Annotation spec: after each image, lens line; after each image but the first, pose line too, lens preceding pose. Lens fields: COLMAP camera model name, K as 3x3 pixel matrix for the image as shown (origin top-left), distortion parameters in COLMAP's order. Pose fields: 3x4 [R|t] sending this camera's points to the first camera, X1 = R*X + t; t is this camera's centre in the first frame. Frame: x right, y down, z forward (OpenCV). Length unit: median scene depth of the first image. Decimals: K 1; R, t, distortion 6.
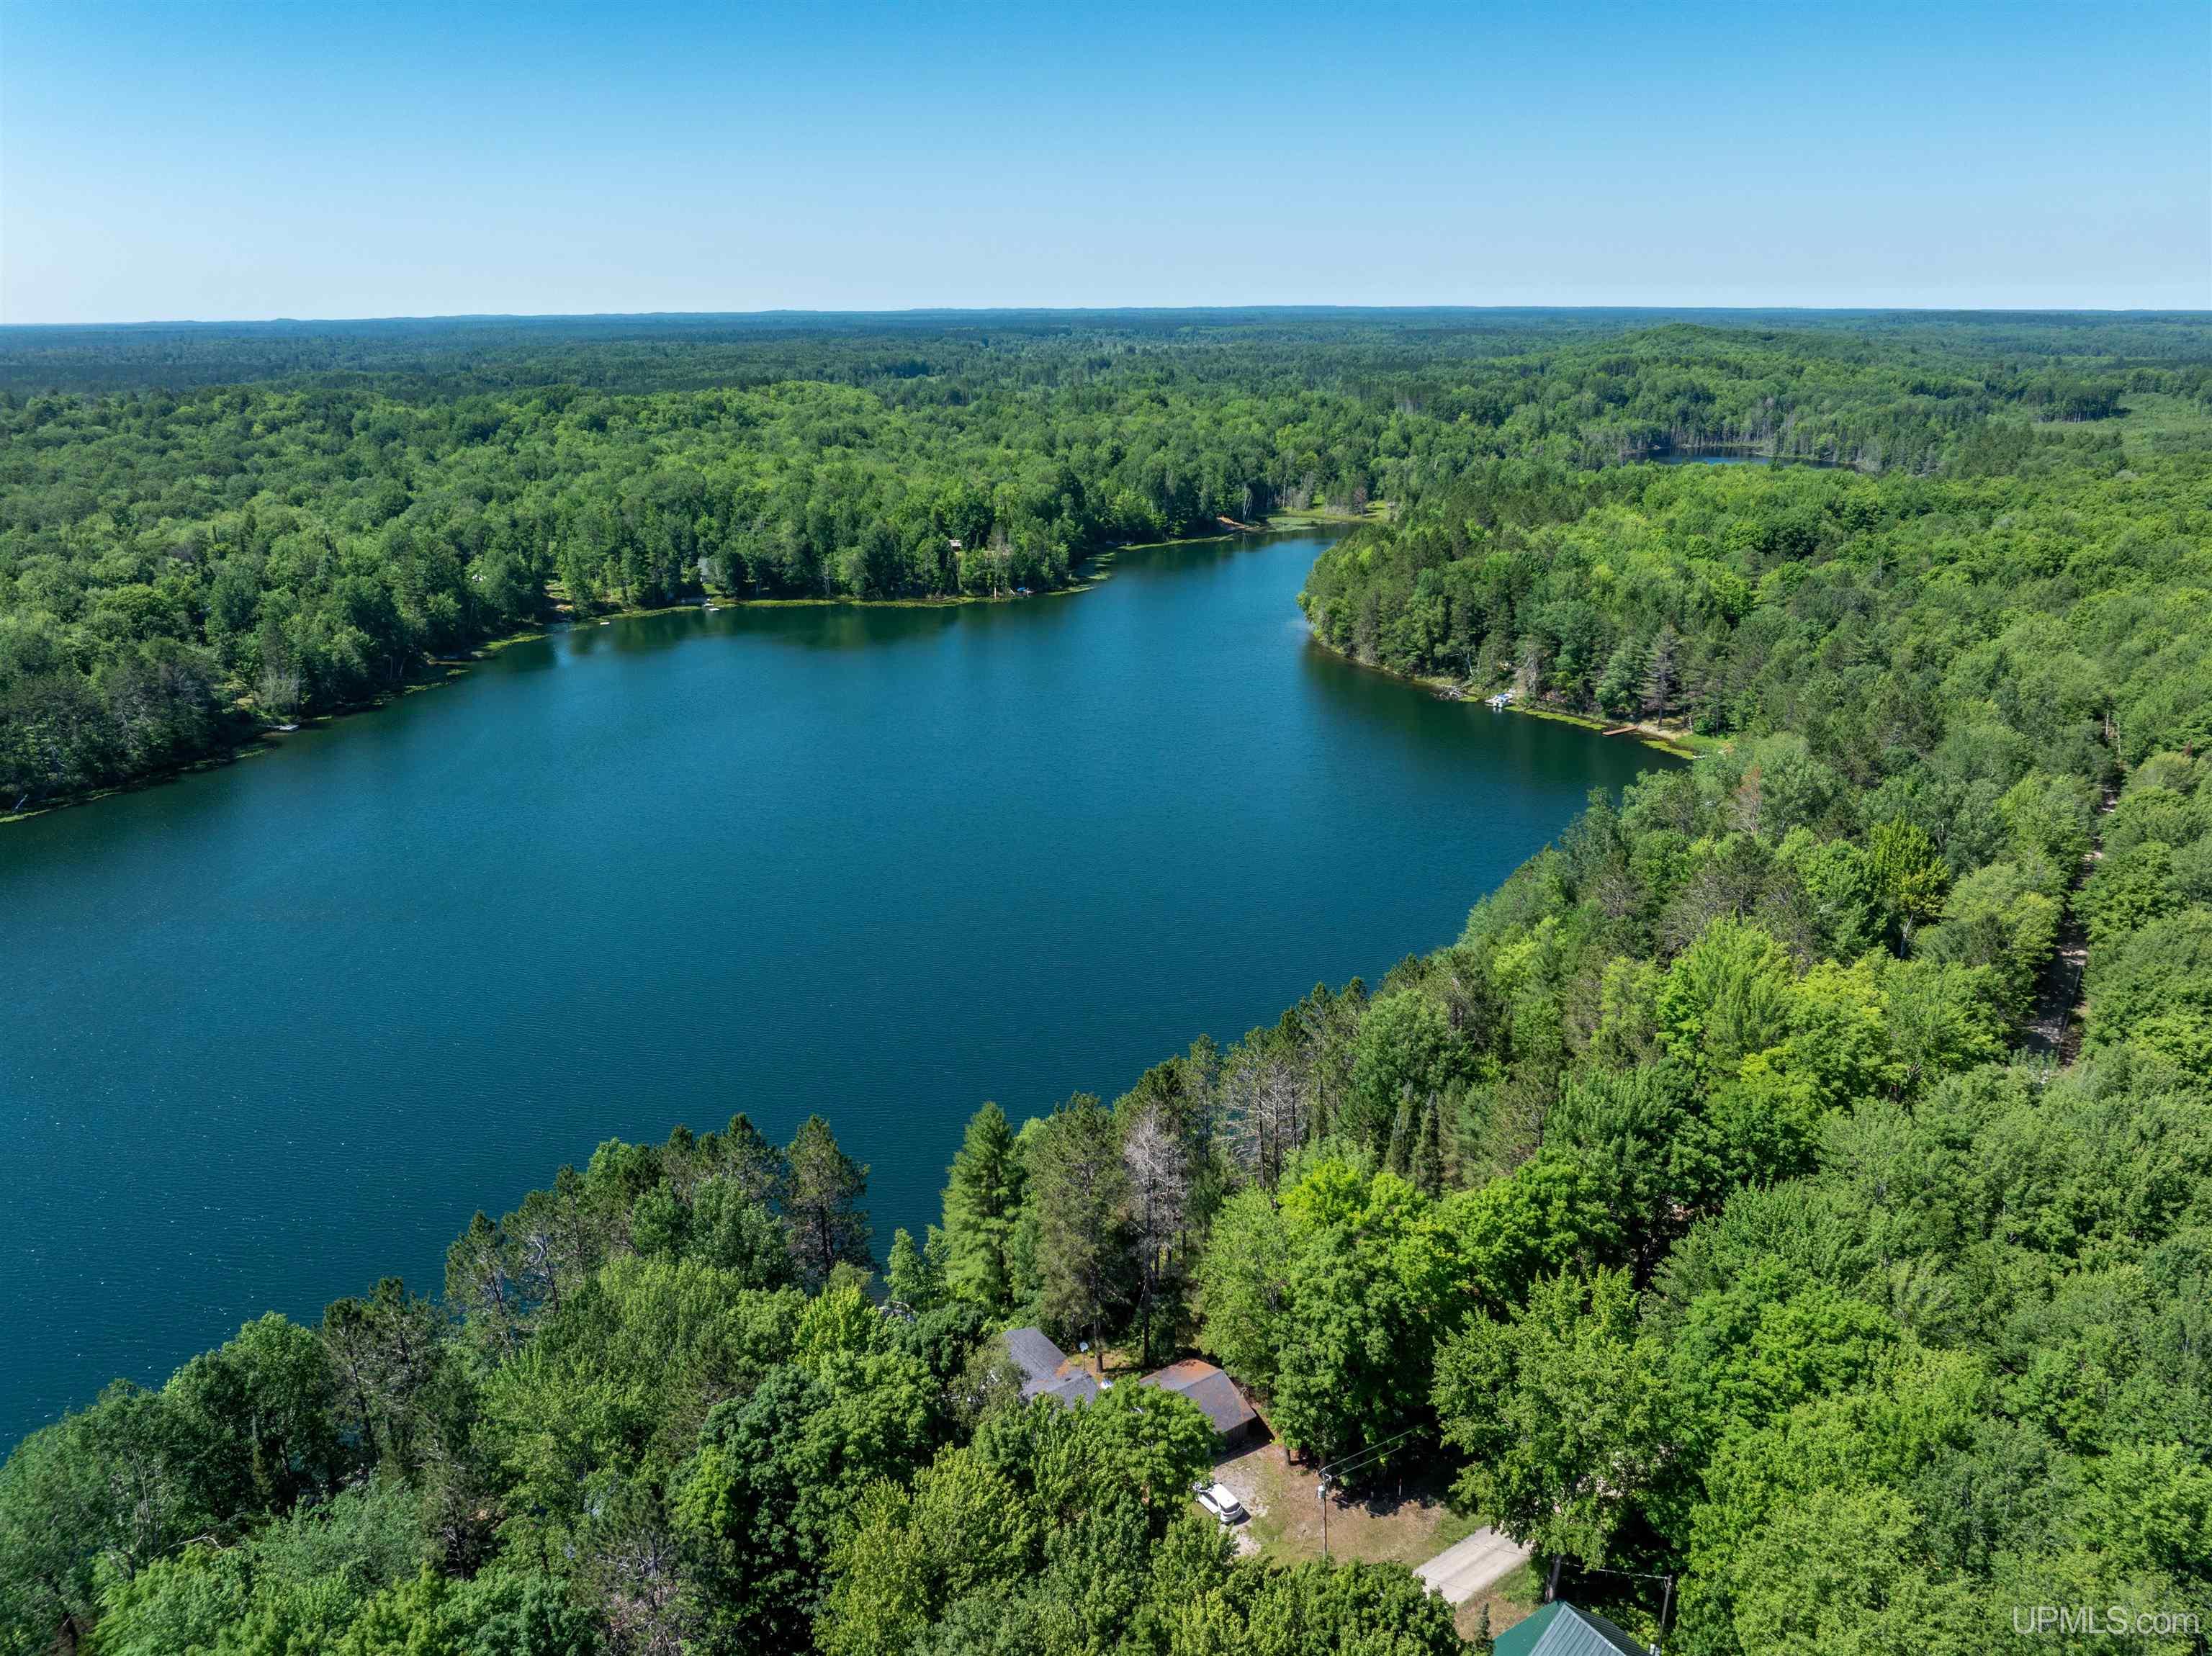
lens RADIAL K [[1544.3, 0, 1106.5], [0, 1544.3, 835.3], [0, 0, 1]] dist [-0.041402, 0.005849]
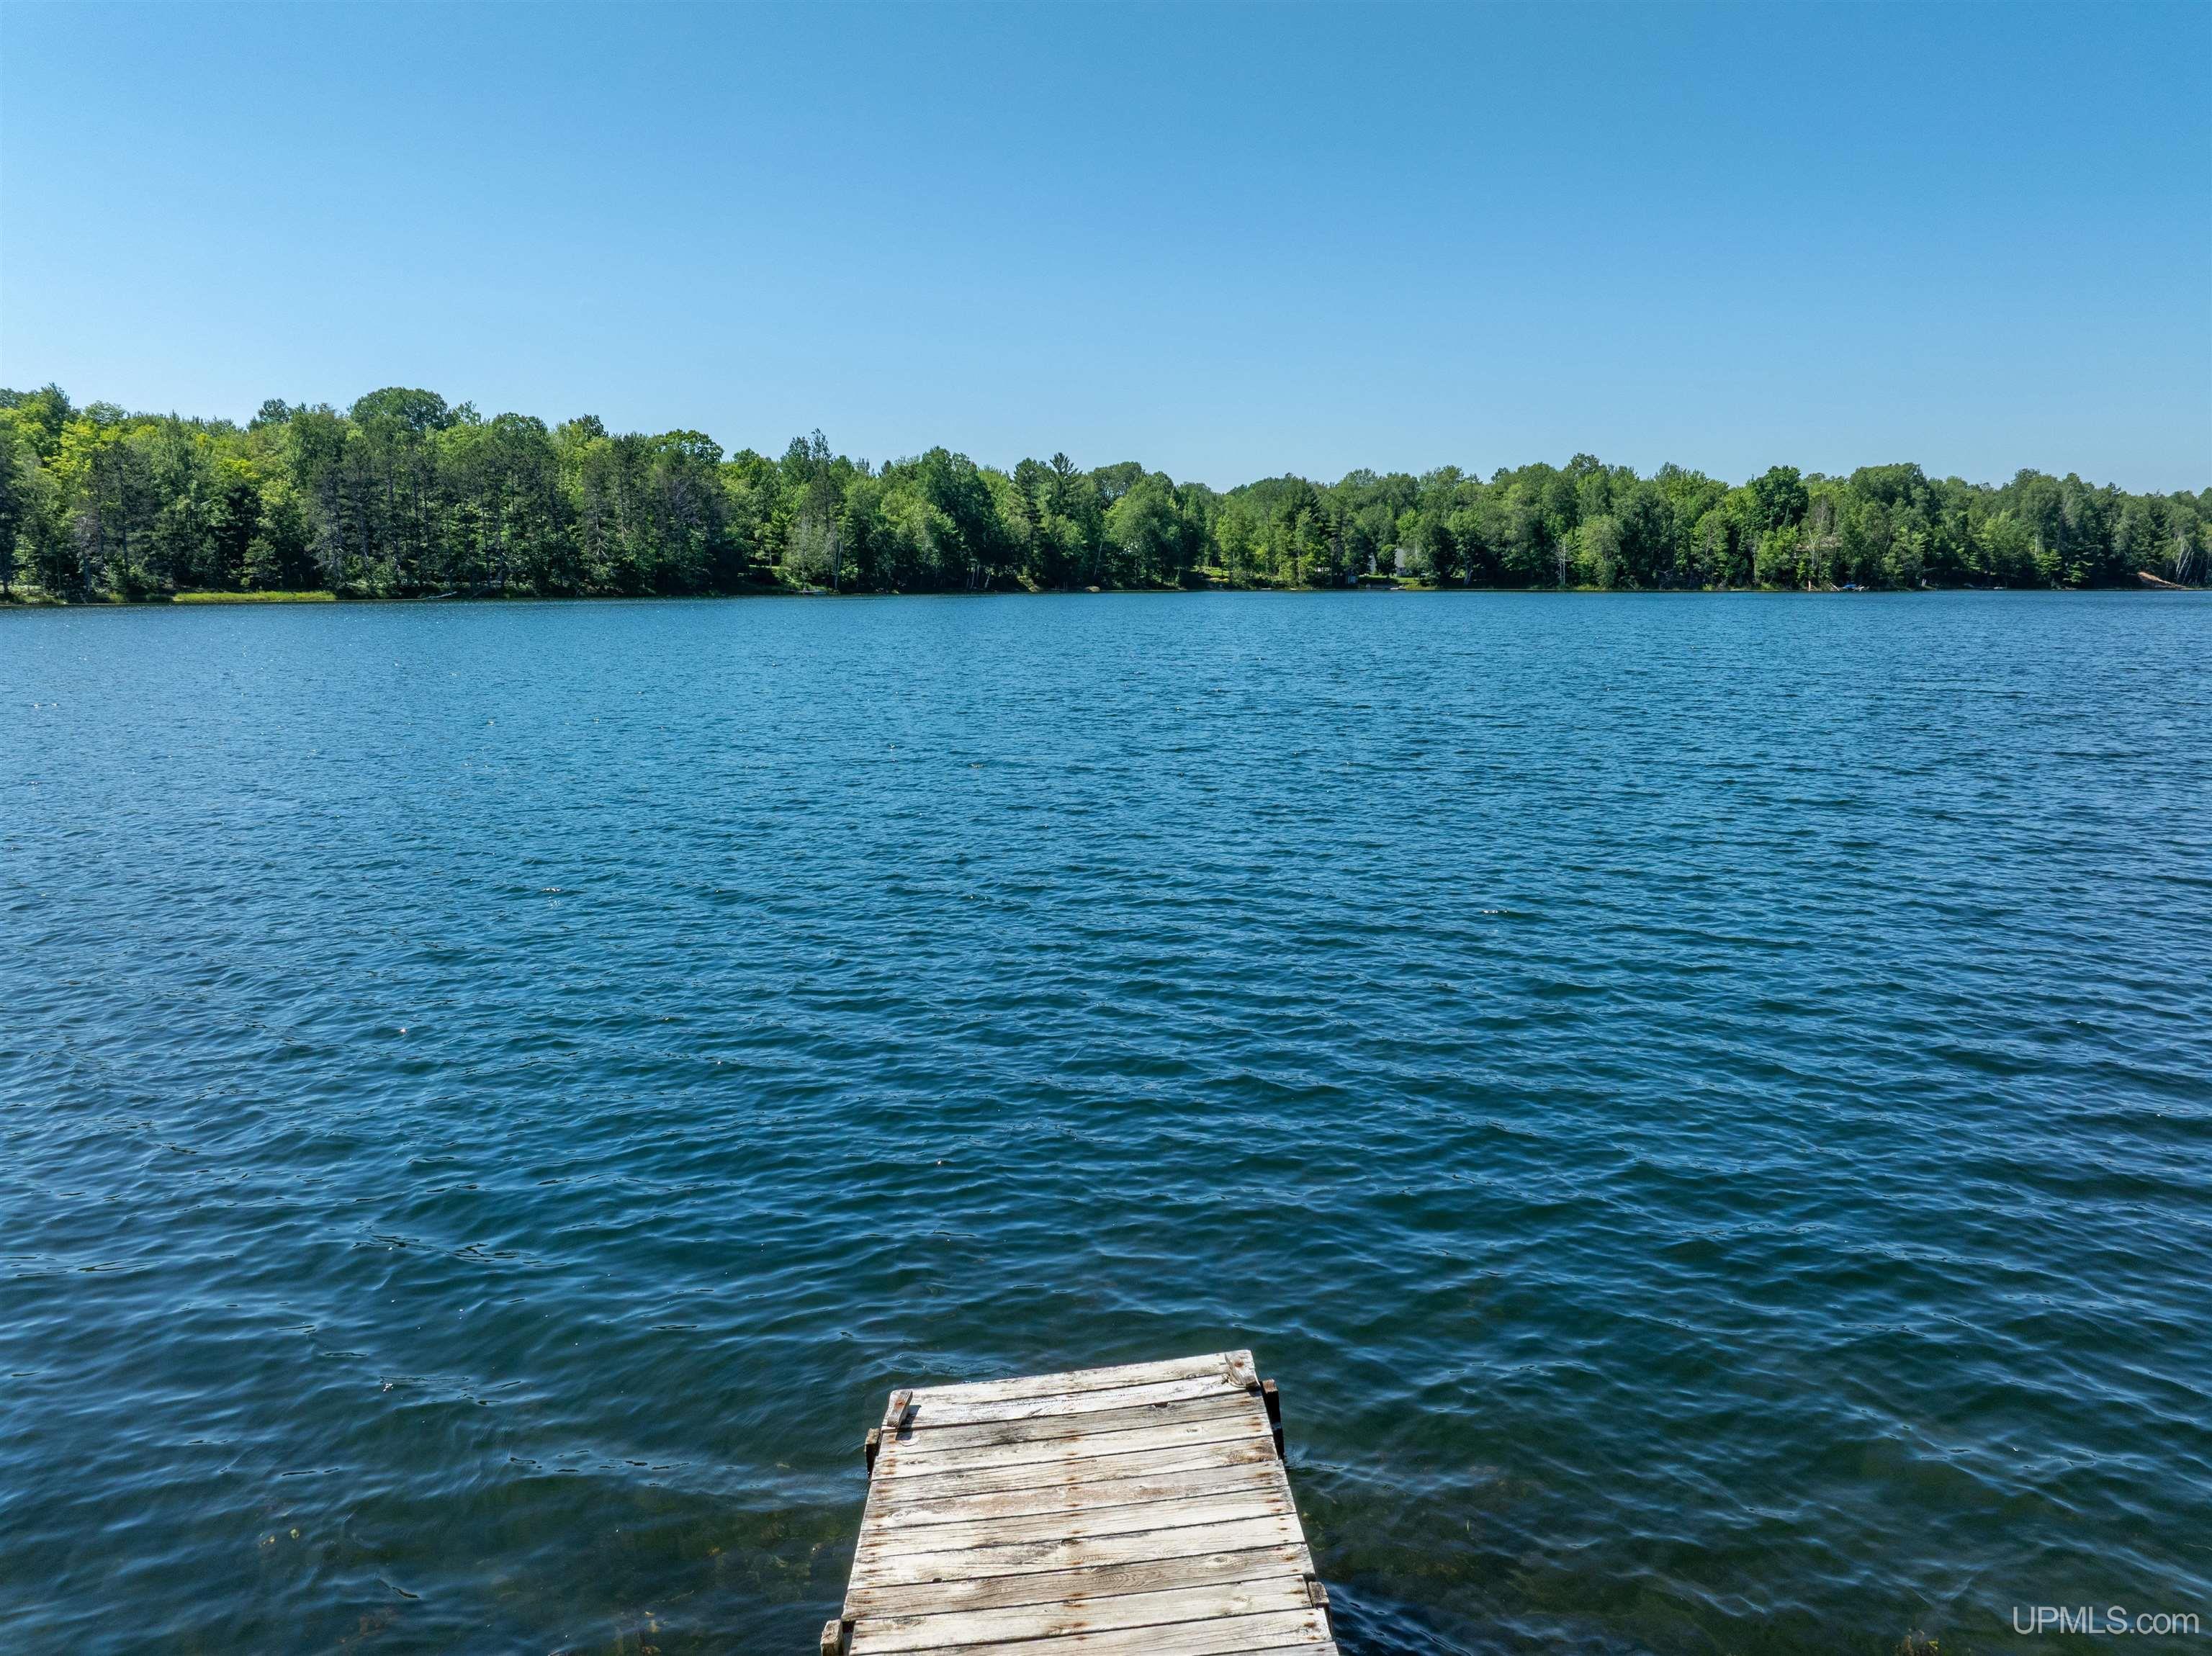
lens RADIAL K [[1544.3, 0, 1121.2], [0, 1544.3, 831.3], [0, 0, 1]] dist [-0.041402, 0.005849]
pose [[0.898339, 0.082223, -0.431539, -0.044386], [-0.150771, 0.980368, -0.127069, 0.082816], [0.412619, 0.179215, 0.893100, 0.285253]]
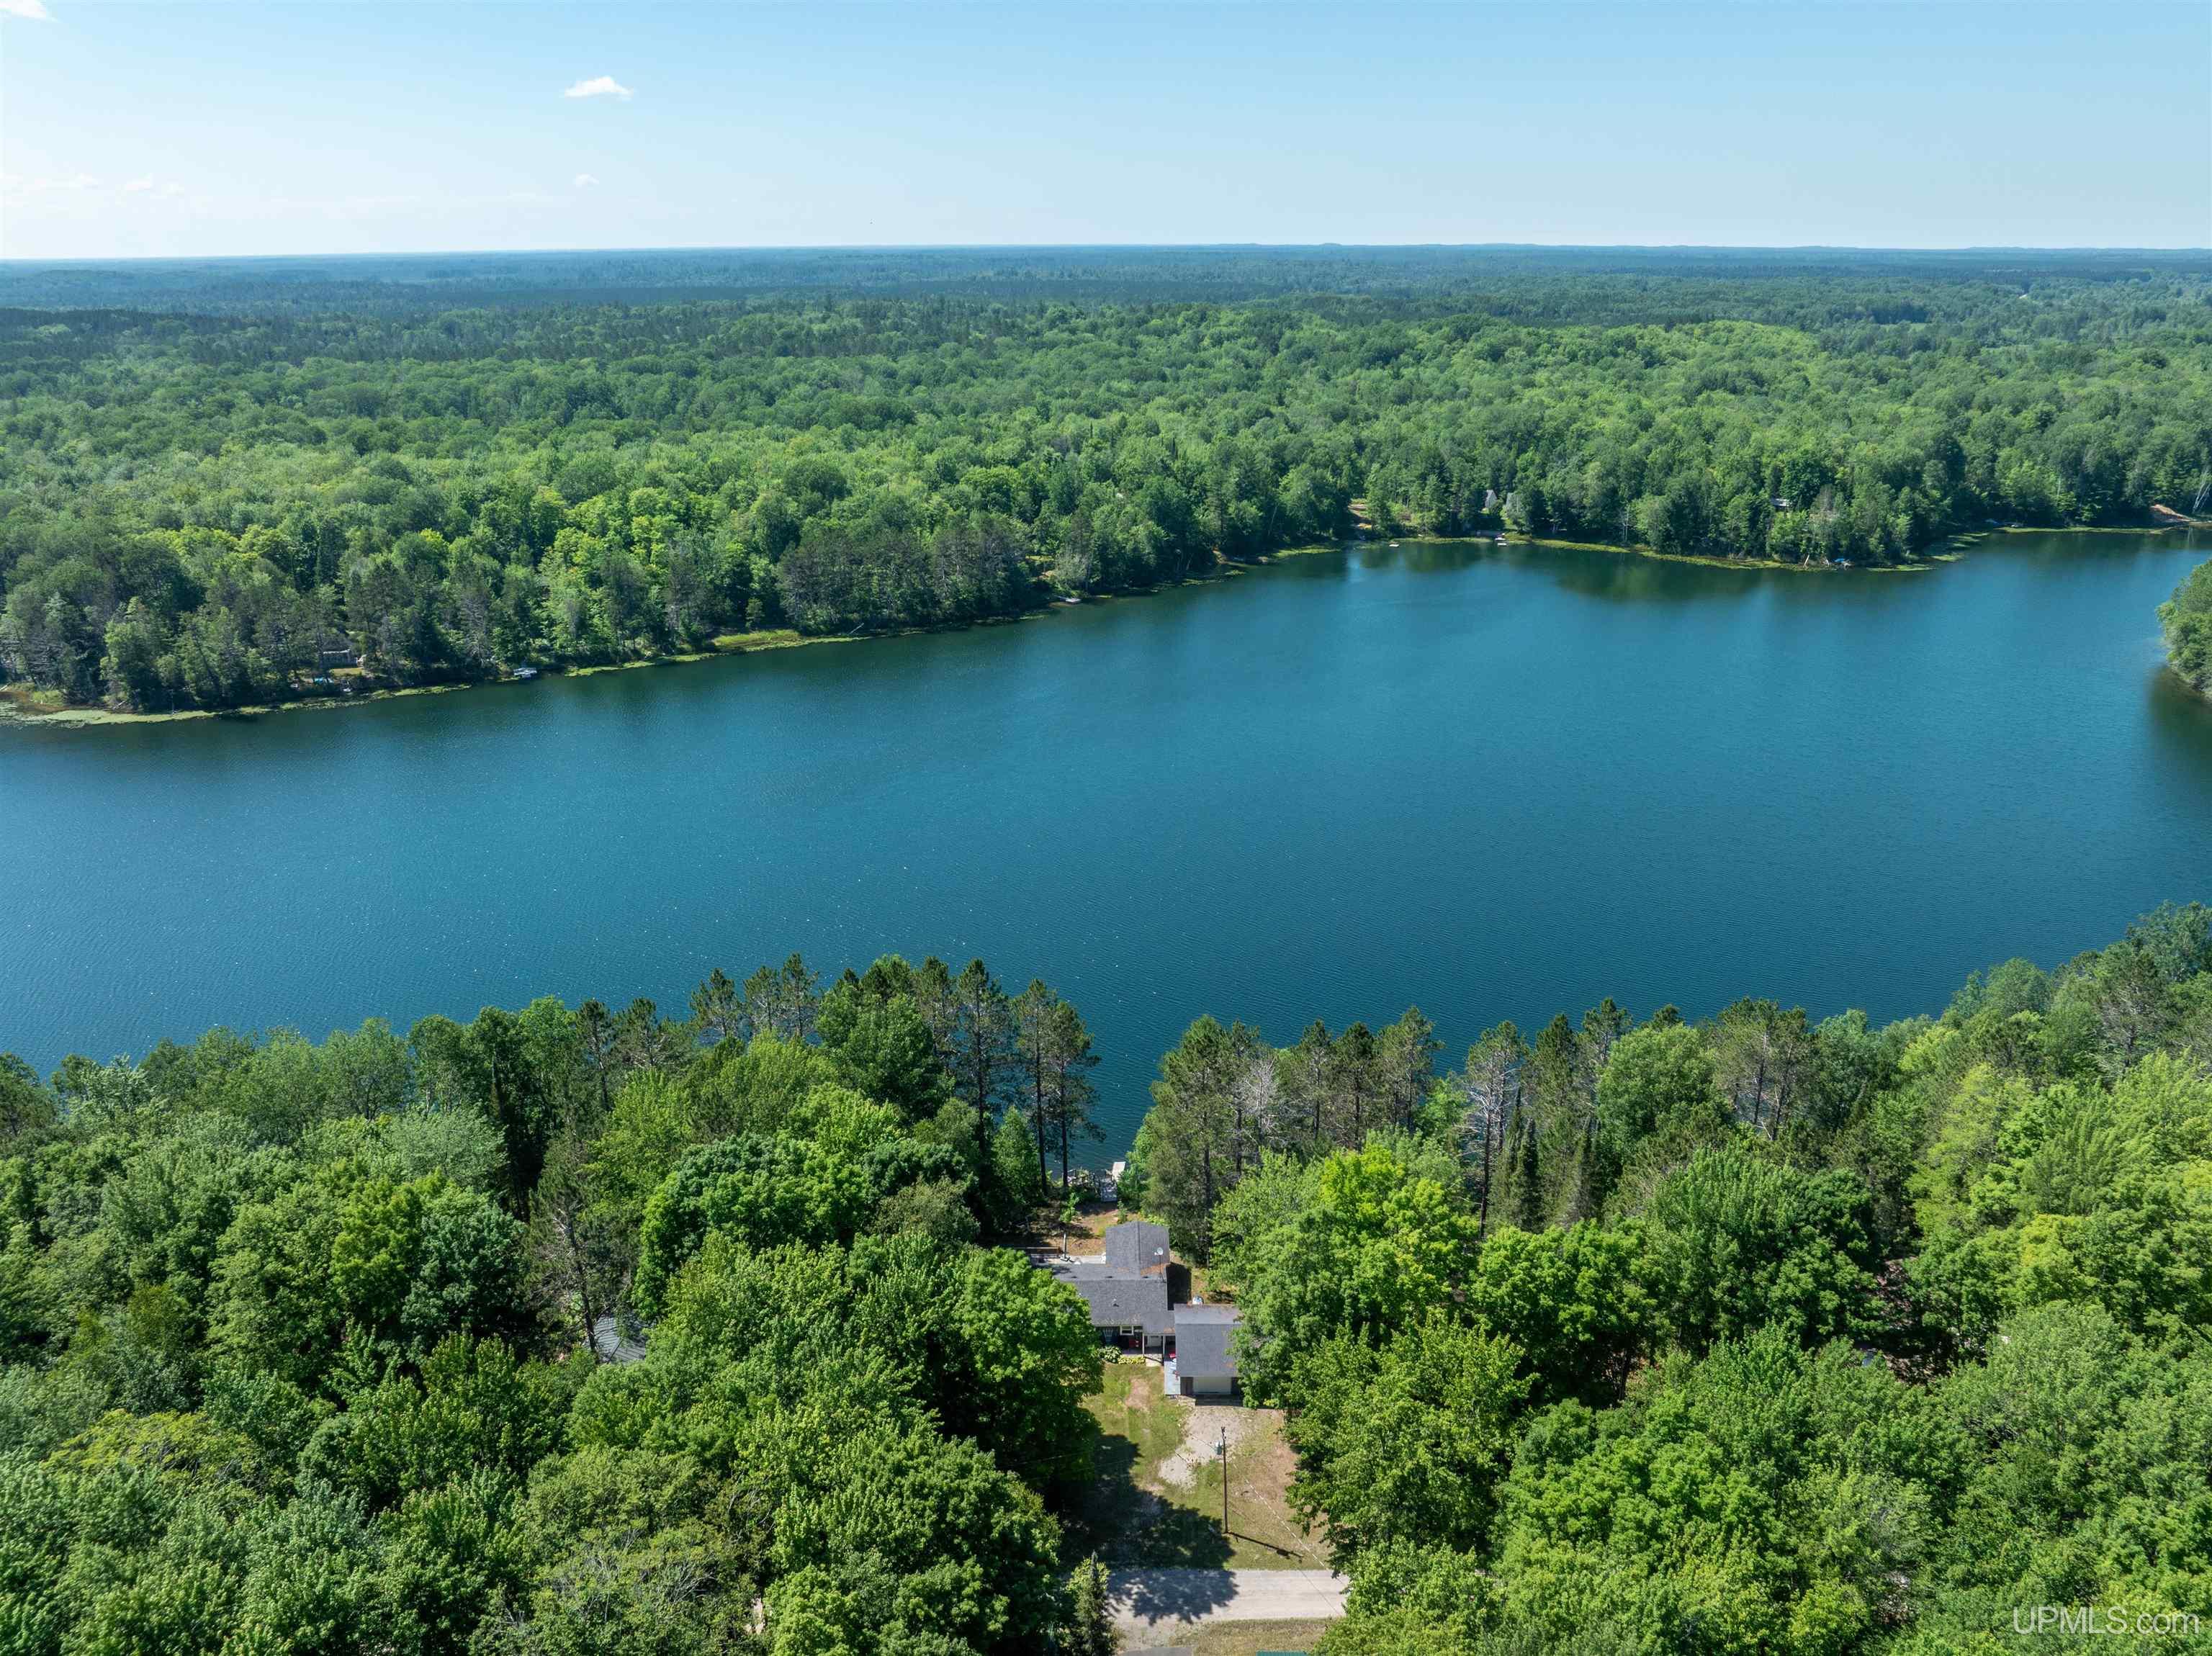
lens RADIAL K [[1544.3, 0, 1110.2], [0, 1544.3, 825.6], [0, 0, 1]] dist [-0.041402, 0.005849]
pose [[0.821325, 0.203333, -0.532993, 0.103741], [-0.184787, 0.978773, 0.088644, -0.008293], [0.539703, 0.025685, 0.841464, 0.022035]]
